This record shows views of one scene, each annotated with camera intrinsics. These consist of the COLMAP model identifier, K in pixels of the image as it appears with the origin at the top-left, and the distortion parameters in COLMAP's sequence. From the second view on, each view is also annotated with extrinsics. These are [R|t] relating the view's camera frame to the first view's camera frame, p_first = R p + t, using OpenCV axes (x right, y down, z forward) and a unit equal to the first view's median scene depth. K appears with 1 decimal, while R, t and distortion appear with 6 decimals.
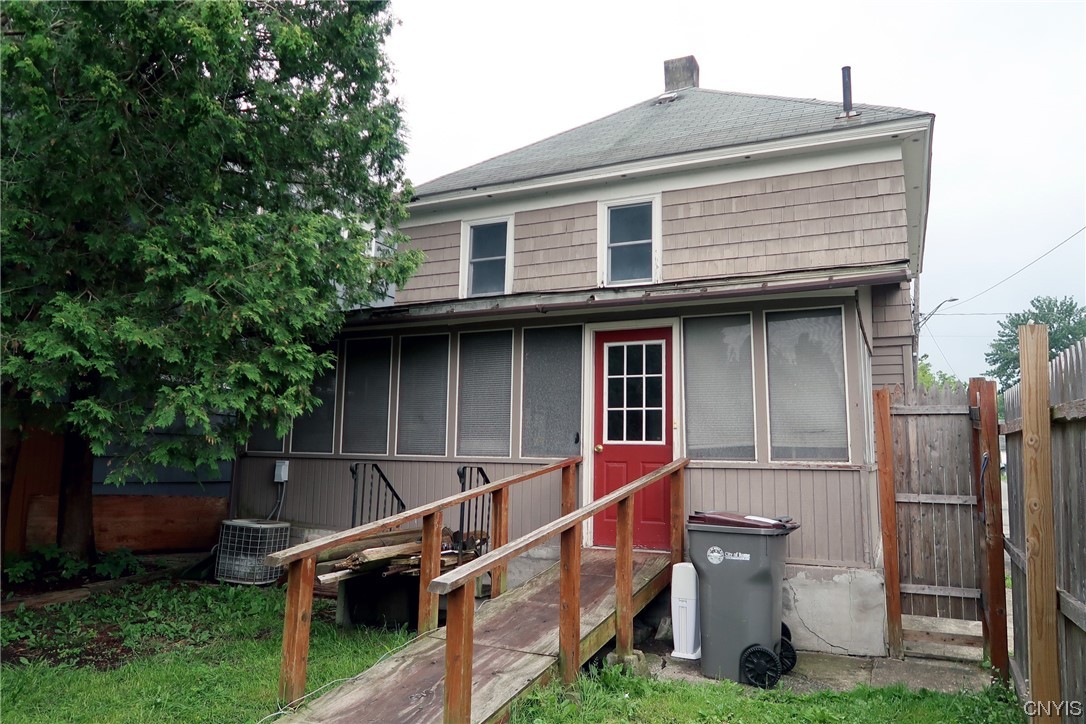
lens RADIAL K [[756.7, 0, 543.0], [0, 756.7, 362.0], [0, 0, 1]] dist [-0.016430, 0.002432]
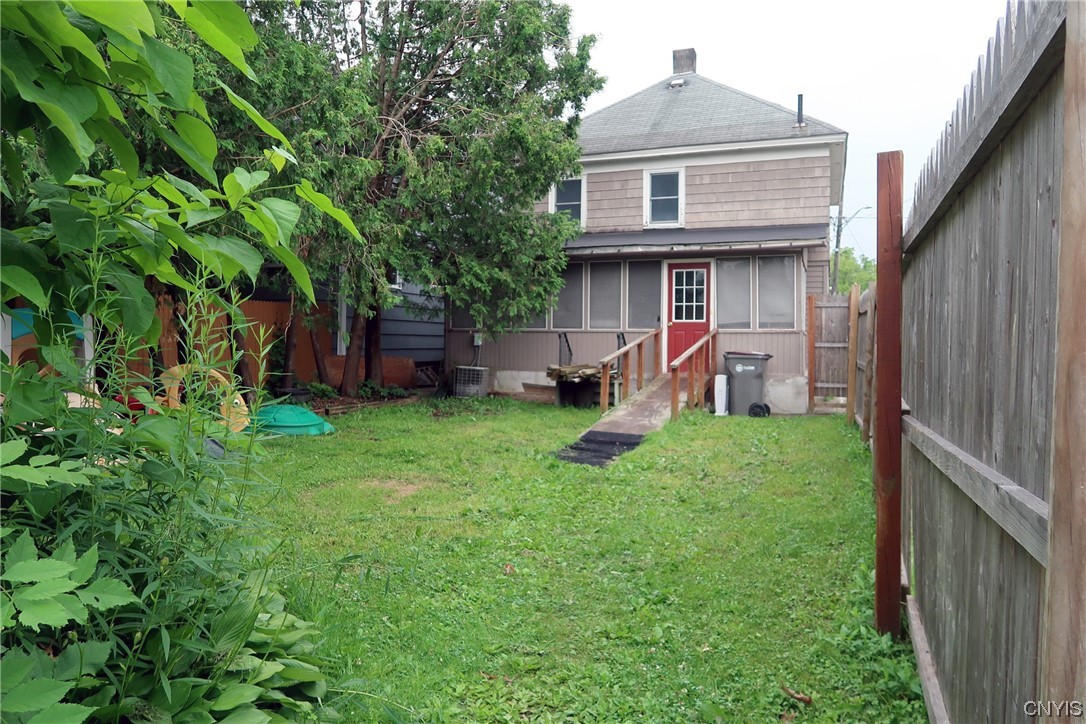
lens RADIAL K [[756.7, 0, 543.0], [0, 756.7, 362.0], [0, 0, 1]] dist [-0.016430, 0.002432]
pose [[0.996378, -0.013861, 0.083899, -0.417605], [0.000558, 0.987670, 0.156549, -0.095176], [-0.085035, -0.155935, 0.984100, -0.912704]]
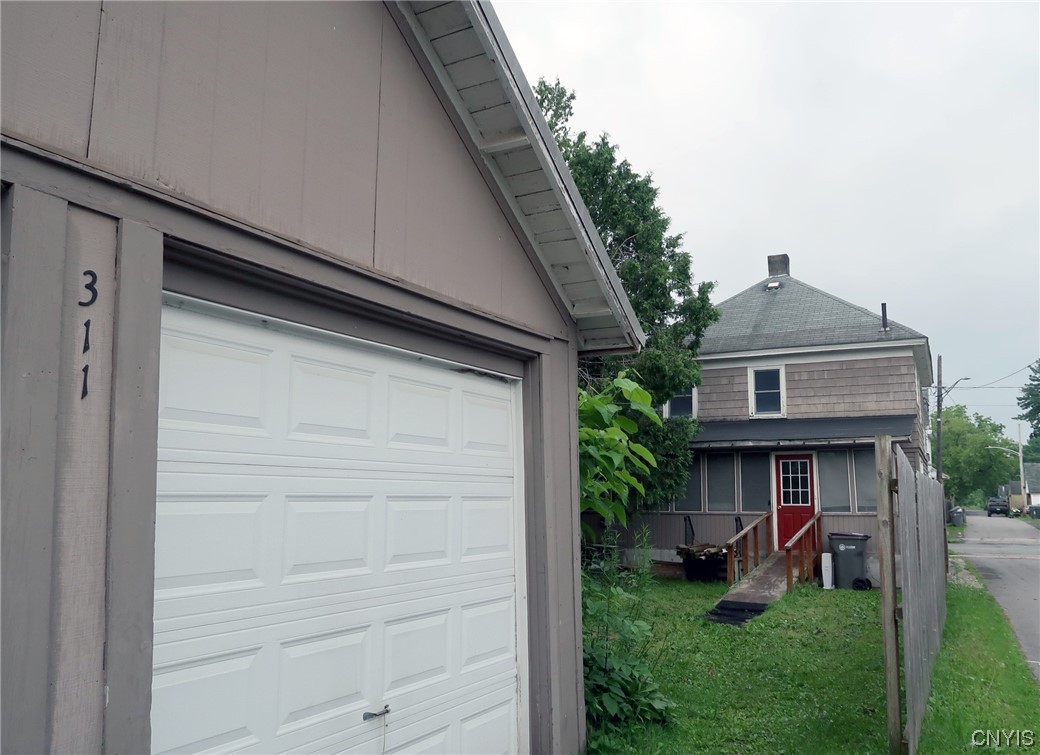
lens RADIAL K [[833.3, 0, 568.9], [0, 833.3, 380.6], [0, 0, 1]] dist [-0.016884, -0.007738]
pose [[0.999704, -0.010448, 0.021993, -0.599345], [0.010931, 0.999699, -0.021952, -0.214739], [-0.021757, 0.022186, 0.999517, -1.463913]]
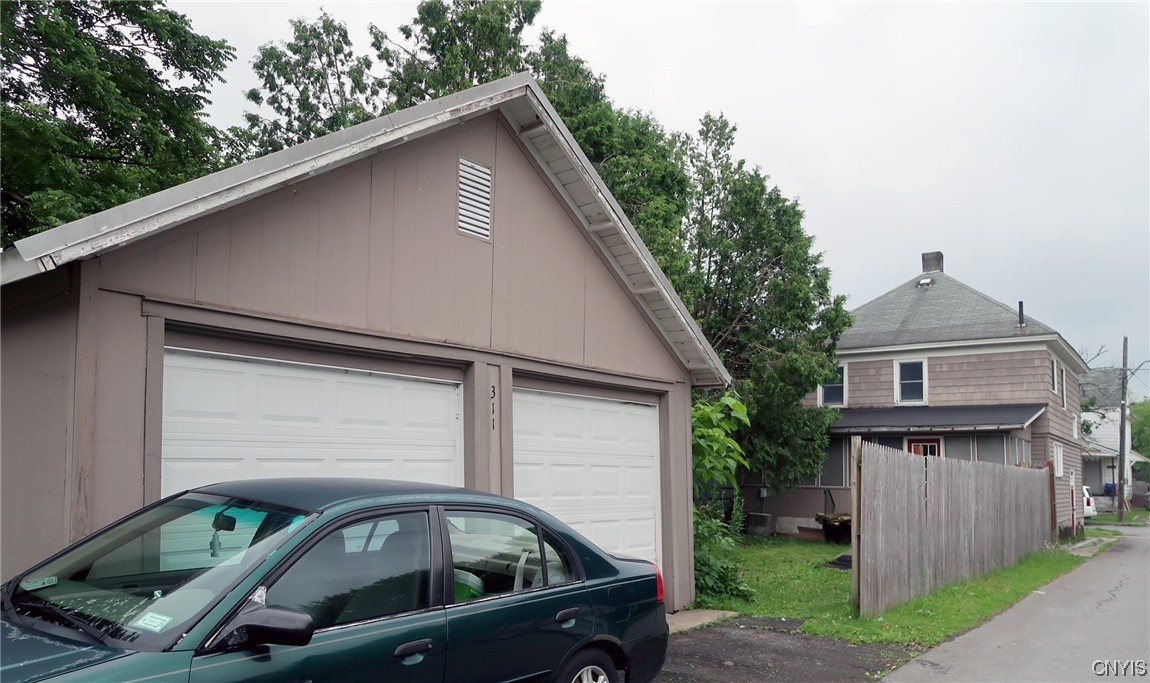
lens RADIAL K [[858.4, 0, 606.9], [0, 858.4, 400.1], [0, 0, 1]] dist [-0.007842, -0.003460]
pose [[0.988028, -0.013082, -0.153721, -0.501660], [0.017440, 0.999482, 0.027036, -0.273327], [0.153288, -0.029394, 0.987744, -2.074642]]
